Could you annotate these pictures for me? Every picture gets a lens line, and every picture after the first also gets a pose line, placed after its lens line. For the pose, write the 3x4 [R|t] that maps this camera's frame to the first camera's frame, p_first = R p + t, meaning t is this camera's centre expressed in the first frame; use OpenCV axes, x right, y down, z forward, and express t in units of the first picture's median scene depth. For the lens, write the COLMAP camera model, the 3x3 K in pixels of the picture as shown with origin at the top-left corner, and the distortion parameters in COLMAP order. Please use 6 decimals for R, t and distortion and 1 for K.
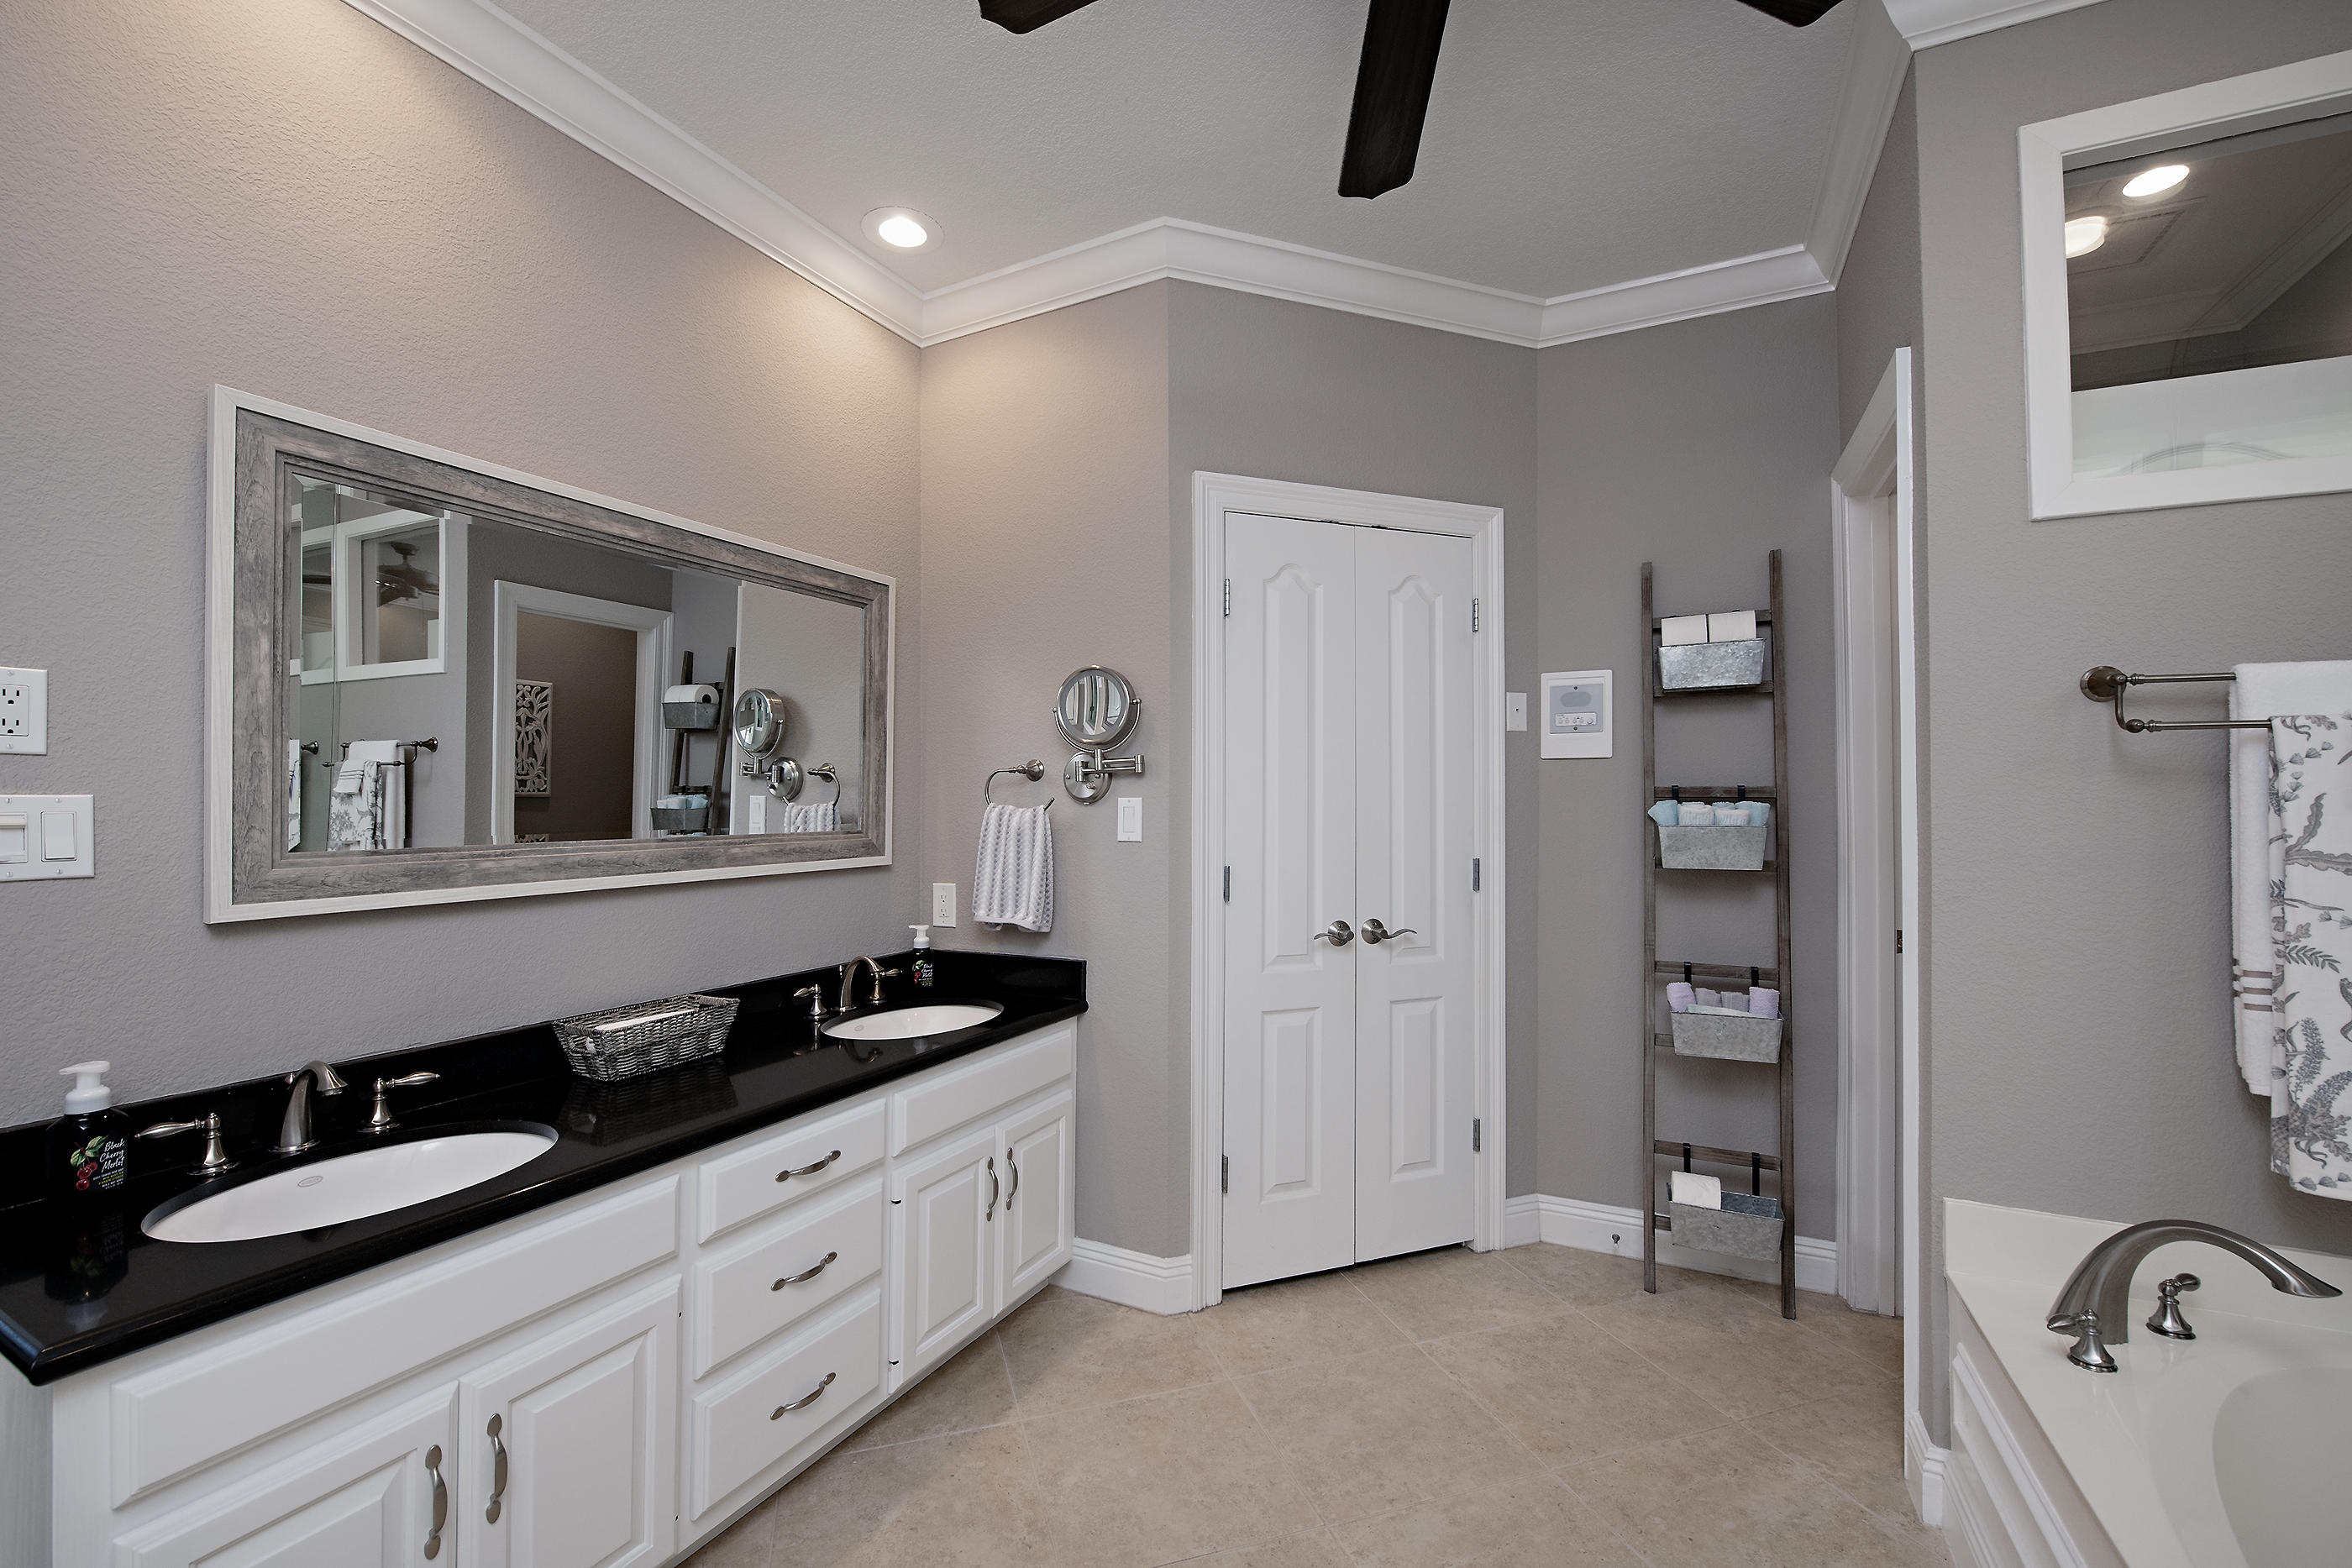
lens RADIAL K [[976.9, 0, 1176.0], [0, 976.9, 784.0], [0, 0, 1]] dist [-0.010647, 0.000055]
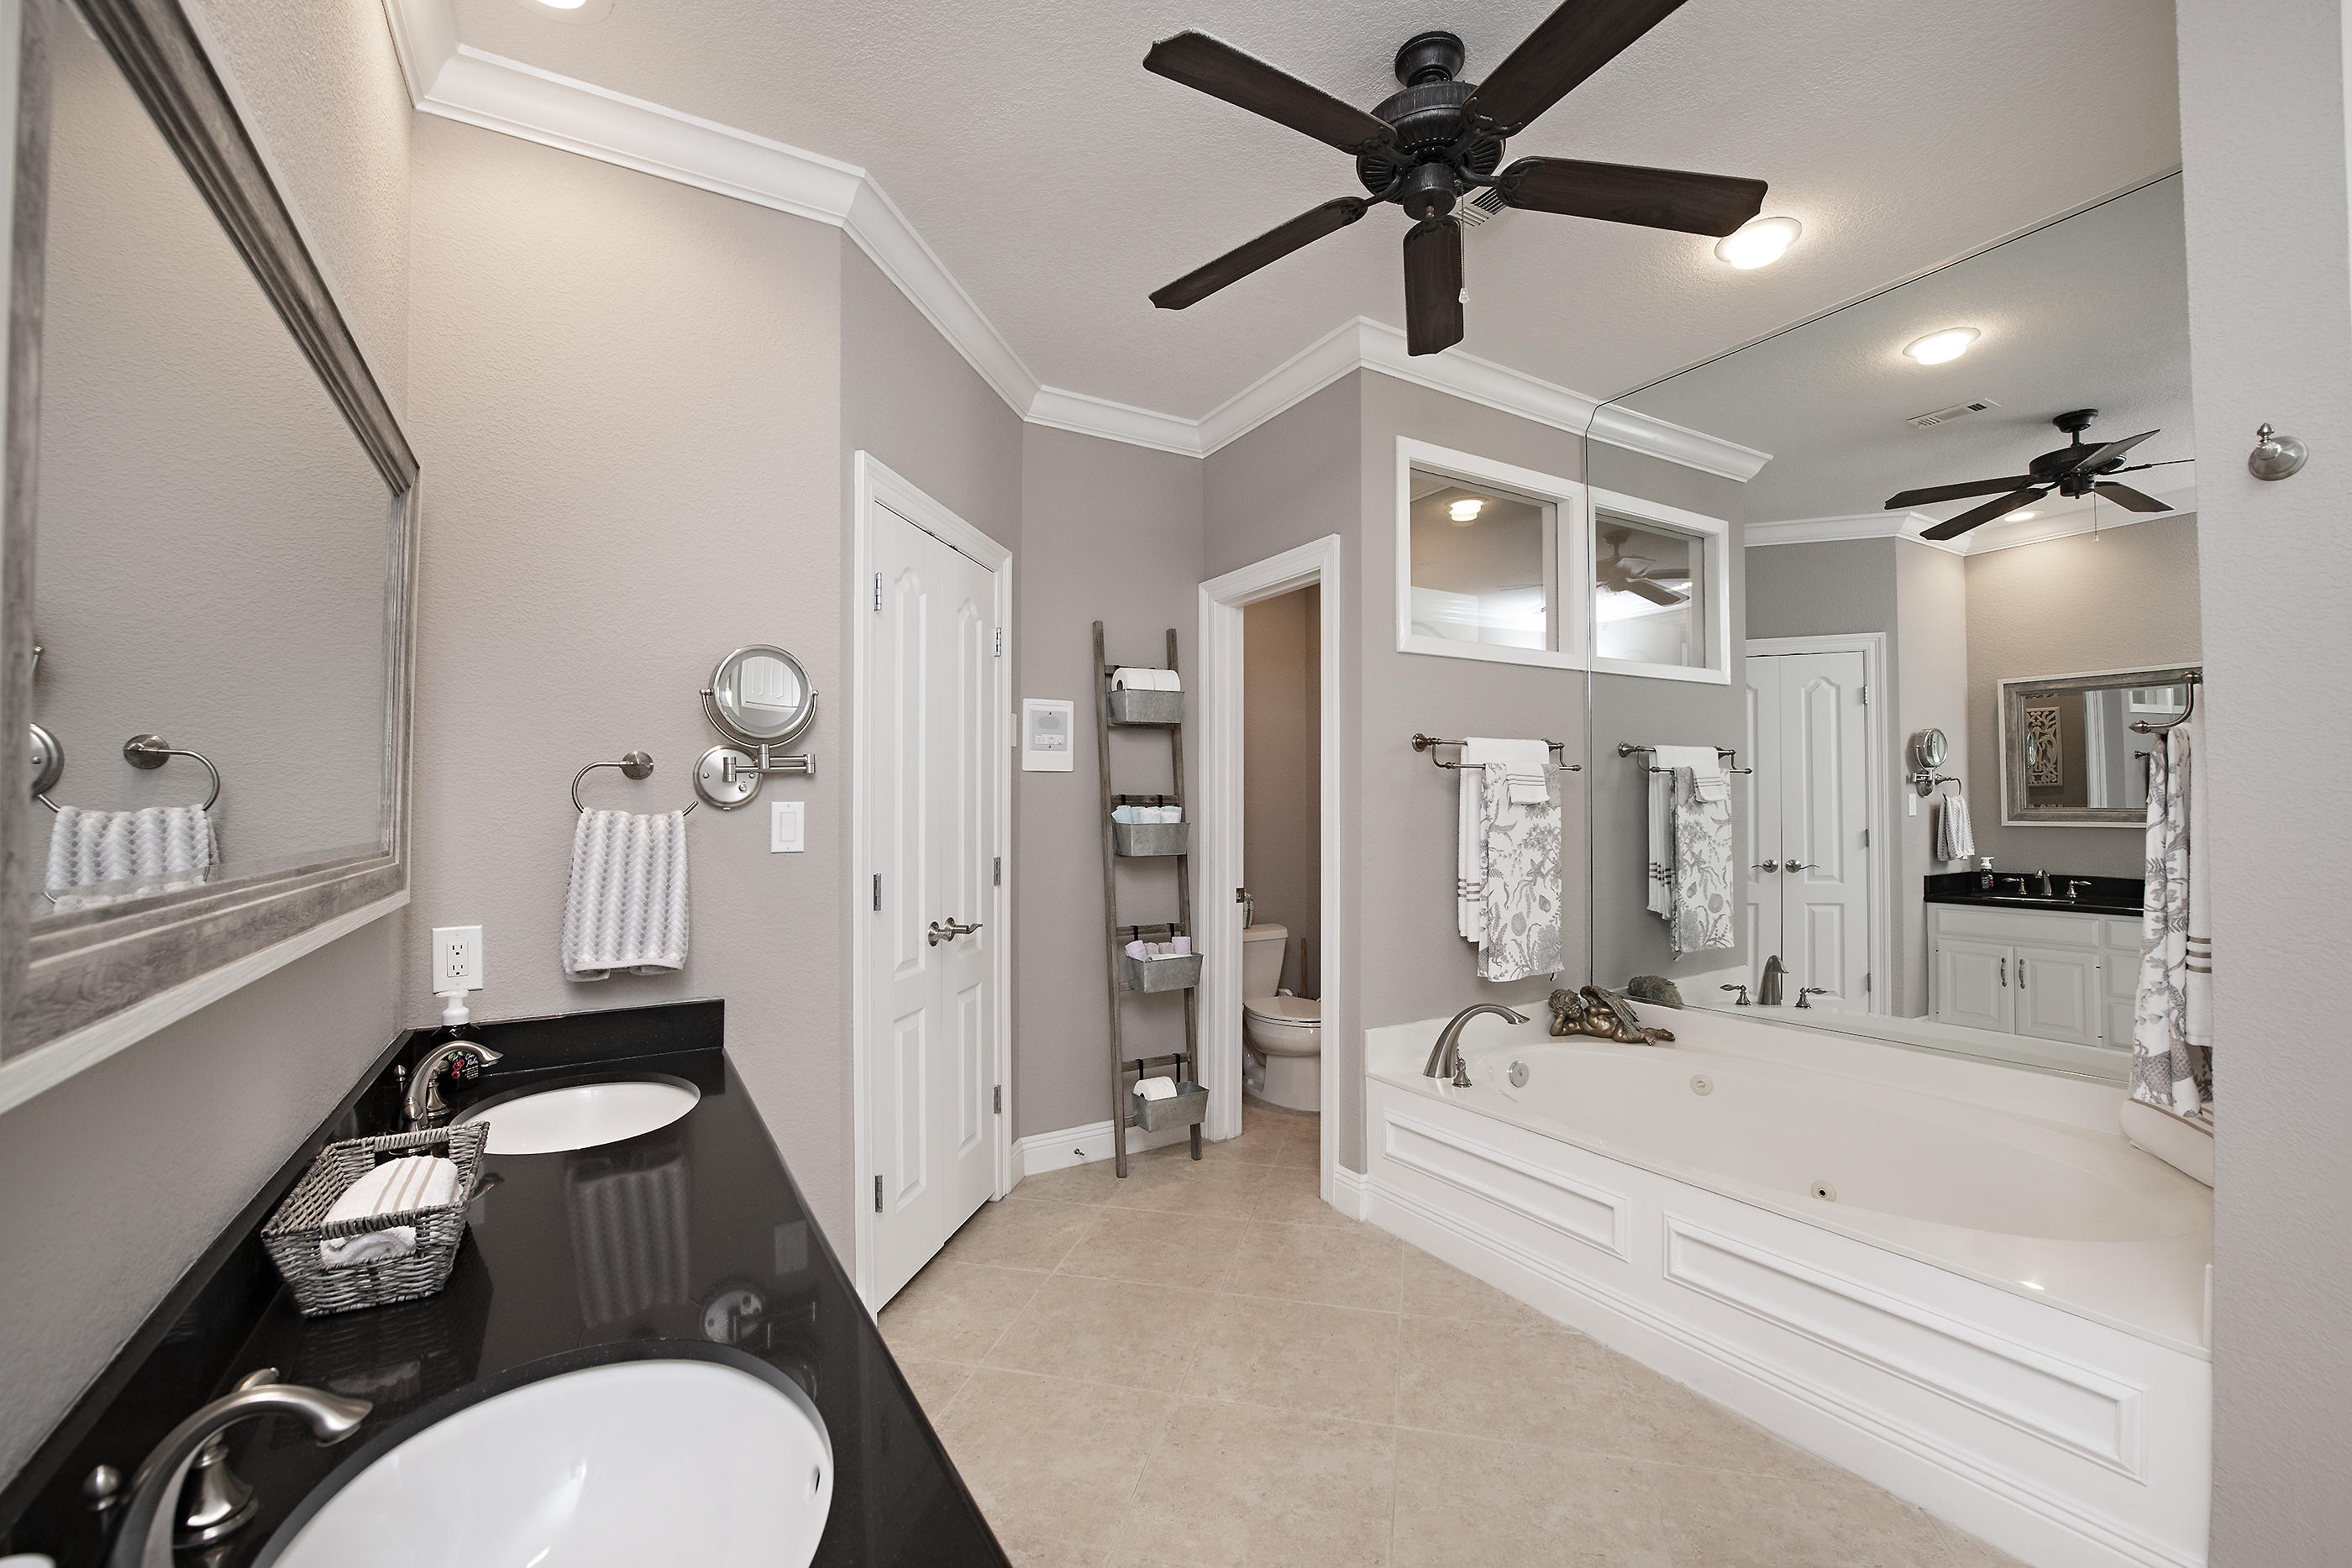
lens RADIAL K [[970.7, 0, 1173.5], [0, 970.7, 795.0], [0, 0, 1]] dist [-0.021846, -0.000503]
pose [[0.537924, 0.008544, 0.842950, -0.592258], [-0.007531, 0.999957, -0.005329, 0.009941], [-0.842959, -0.003482, 0.537966, 0.238671]]
